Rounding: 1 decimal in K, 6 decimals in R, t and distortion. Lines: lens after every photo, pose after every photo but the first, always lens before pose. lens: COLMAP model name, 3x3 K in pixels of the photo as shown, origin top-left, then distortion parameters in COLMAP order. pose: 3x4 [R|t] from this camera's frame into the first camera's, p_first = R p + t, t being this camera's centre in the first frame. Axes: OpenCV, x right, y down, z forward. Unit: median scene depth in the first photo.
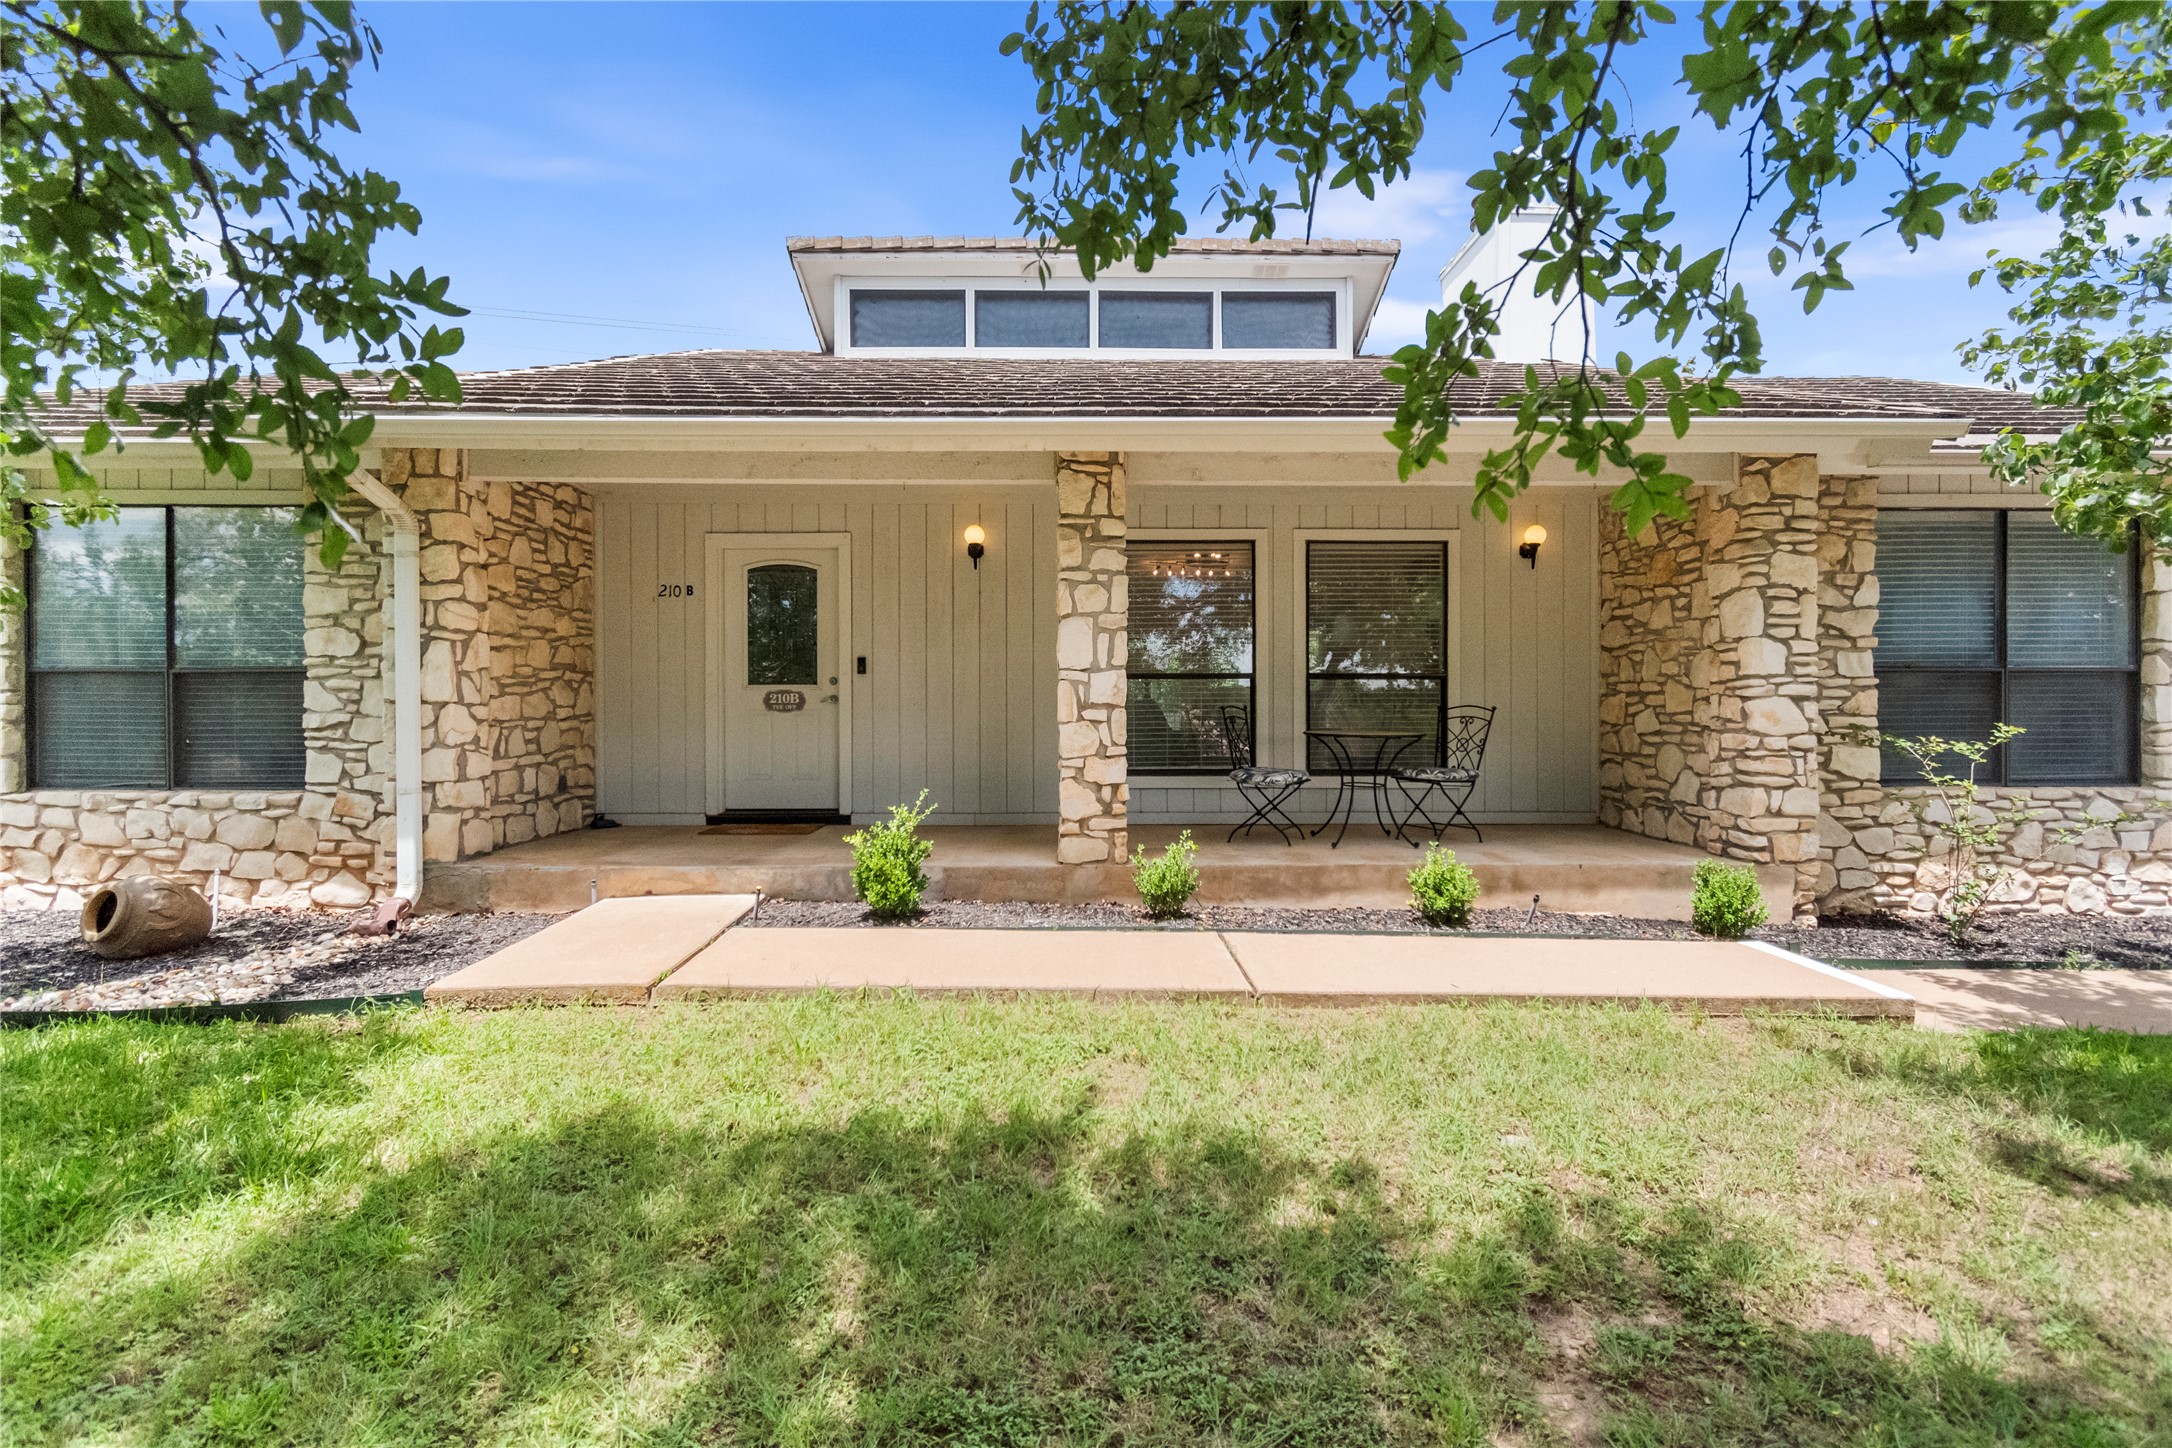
lens RADIAL K [[965.0, 0, 1083.5], [0, 965.0, 724.6], [0, 0, 1]] dist [0.002347, 0.000027]
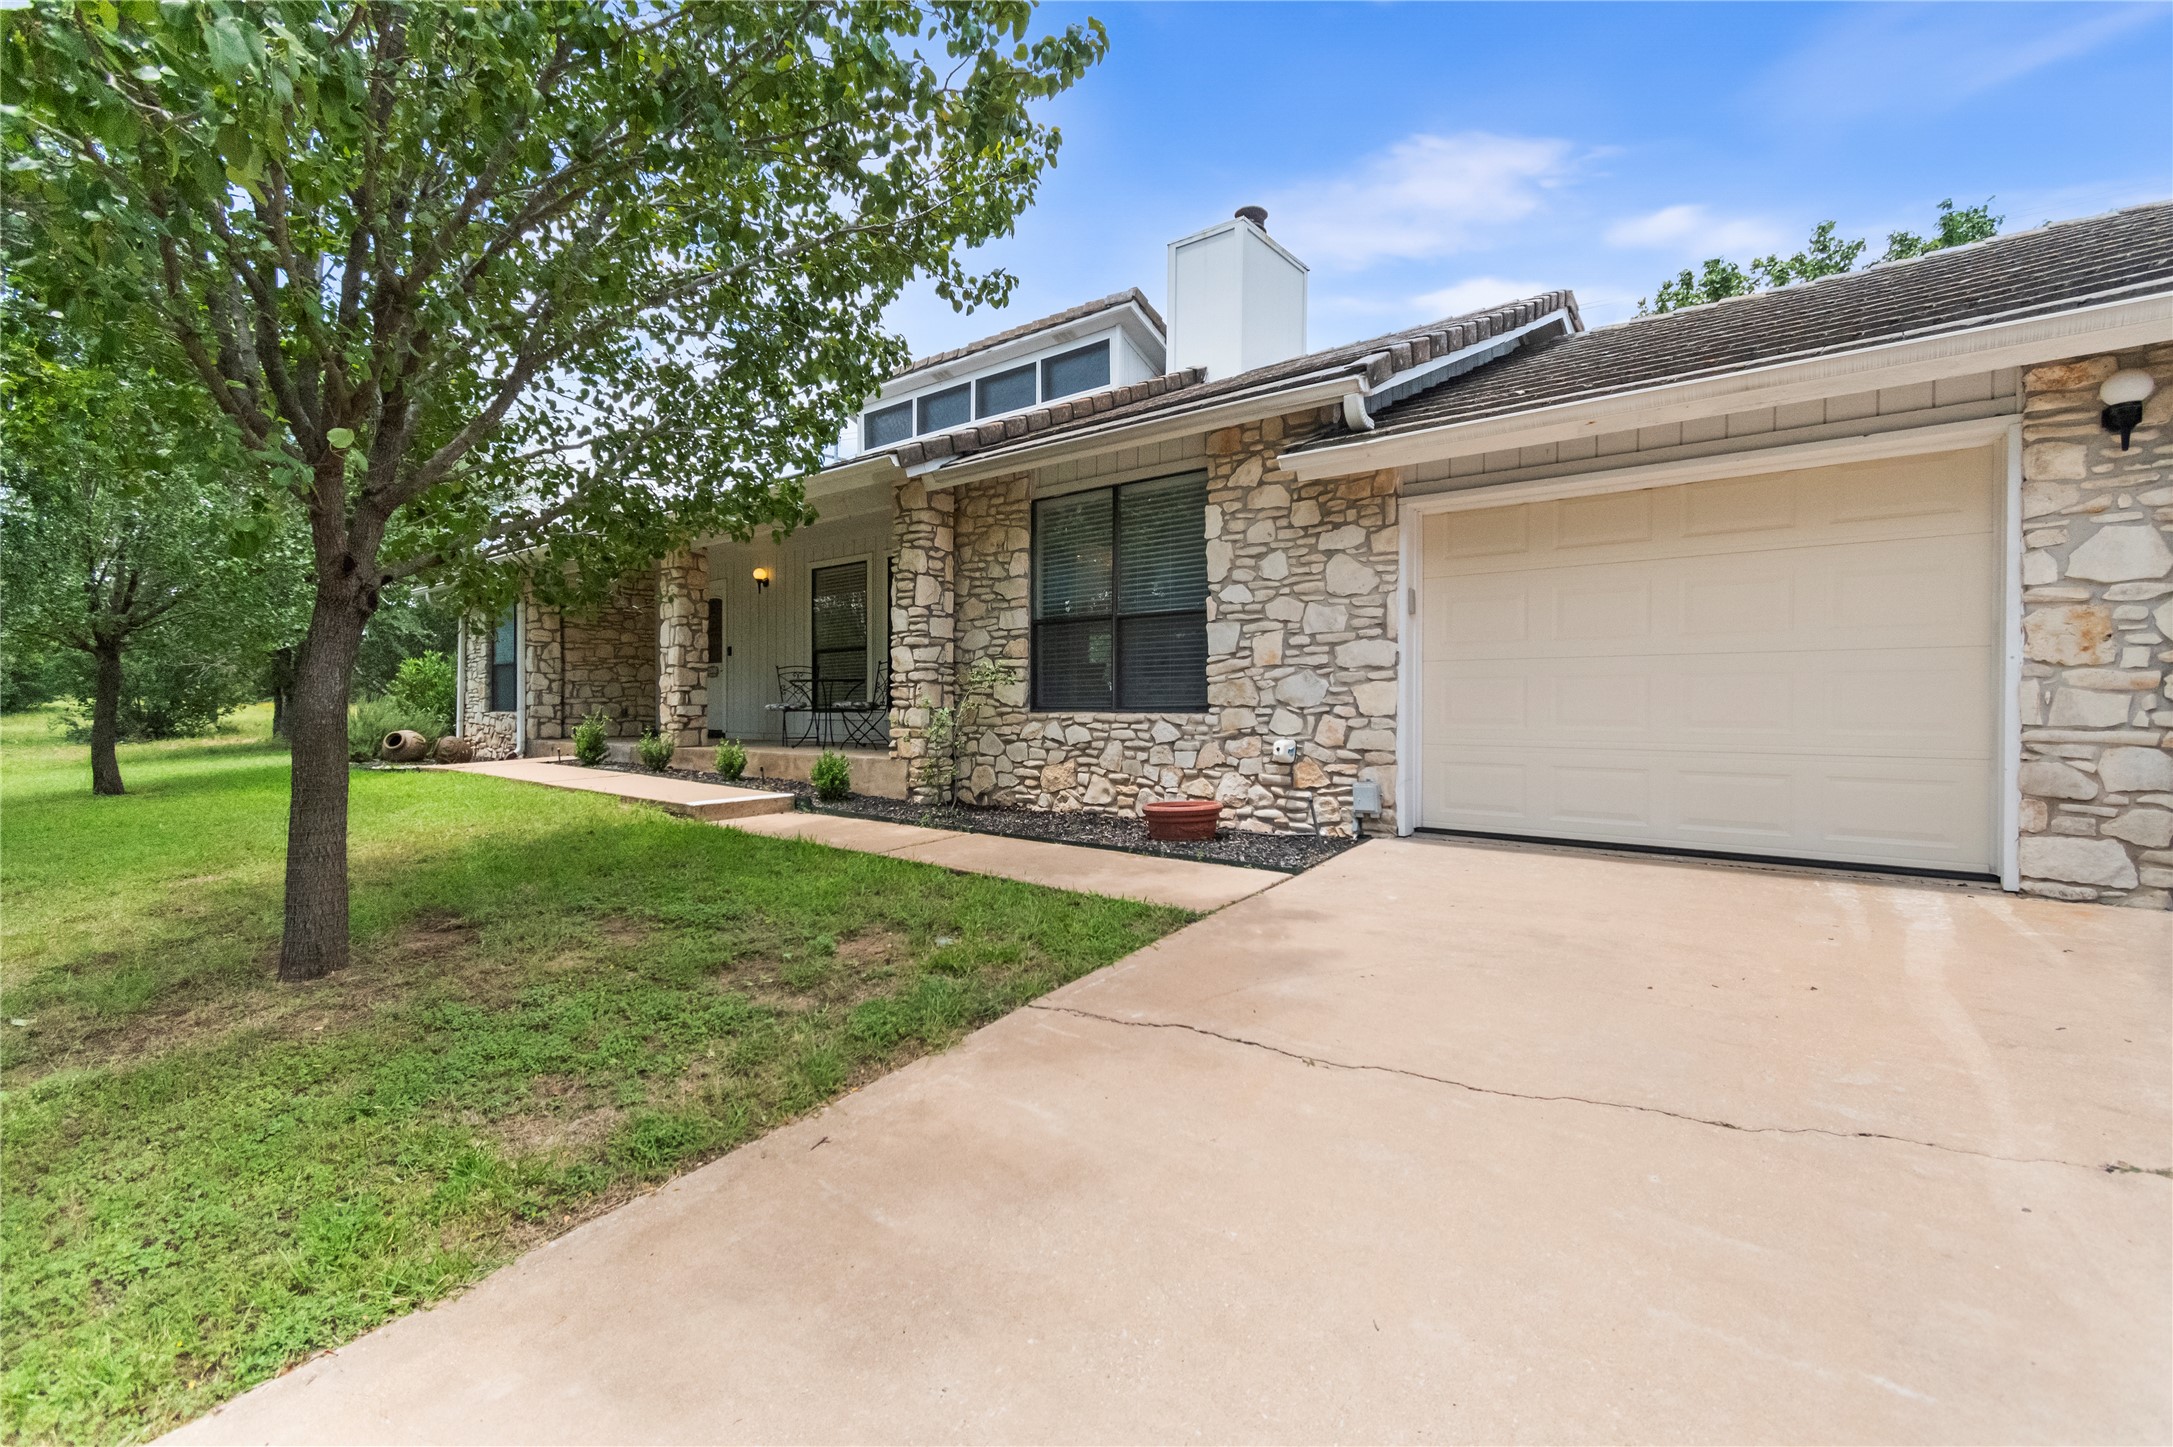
lens RADIAL K [[939.6, 0, 1090.1], [0, 939.6, 710.9], [0, 0, 1]] dist [0.002617, -0.000079]
pose [[0.775801, 0.001339, -0.630977, 1.747083], [-0.009636, 0.999906, -0.009726, 0.077277], [0.630904, 0.013626, 0.775741, 0.063819]]
